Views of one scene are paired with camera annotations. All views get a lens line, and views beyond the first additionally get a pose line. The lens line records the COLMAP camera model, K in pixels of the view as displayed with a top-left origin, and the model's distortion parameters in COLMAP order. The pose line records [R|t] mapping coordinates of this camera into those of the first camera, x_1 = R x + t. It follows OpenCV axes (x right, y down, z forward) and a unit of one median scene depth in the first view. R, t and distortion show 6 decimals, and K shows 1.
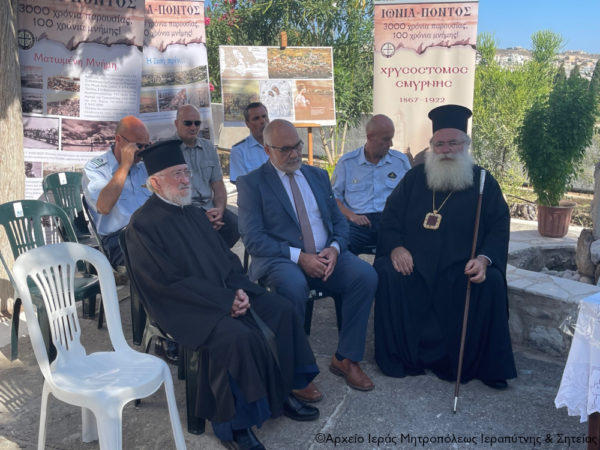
lens RADIAL K [[701.5, 0, 300.0], [0, 701.5, 225.0], [0, 0, 1]] dist [0.049714, 0.006854]
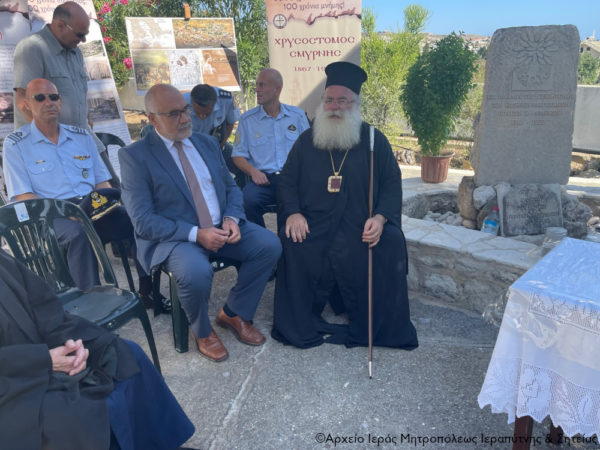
lens RADIAL K [[502.1, 0, 300.0], [0, 502.1, 225.0], [0, 0, 1]] dist [0.045407, -0.004698]
pose [[0.990684, -0.070788, 0.116333, 0.042512], [0.057184, 0.991558, 0.116375, -0.022795], [-0.123589, -0.108639, 0.986369, 0.215583]]
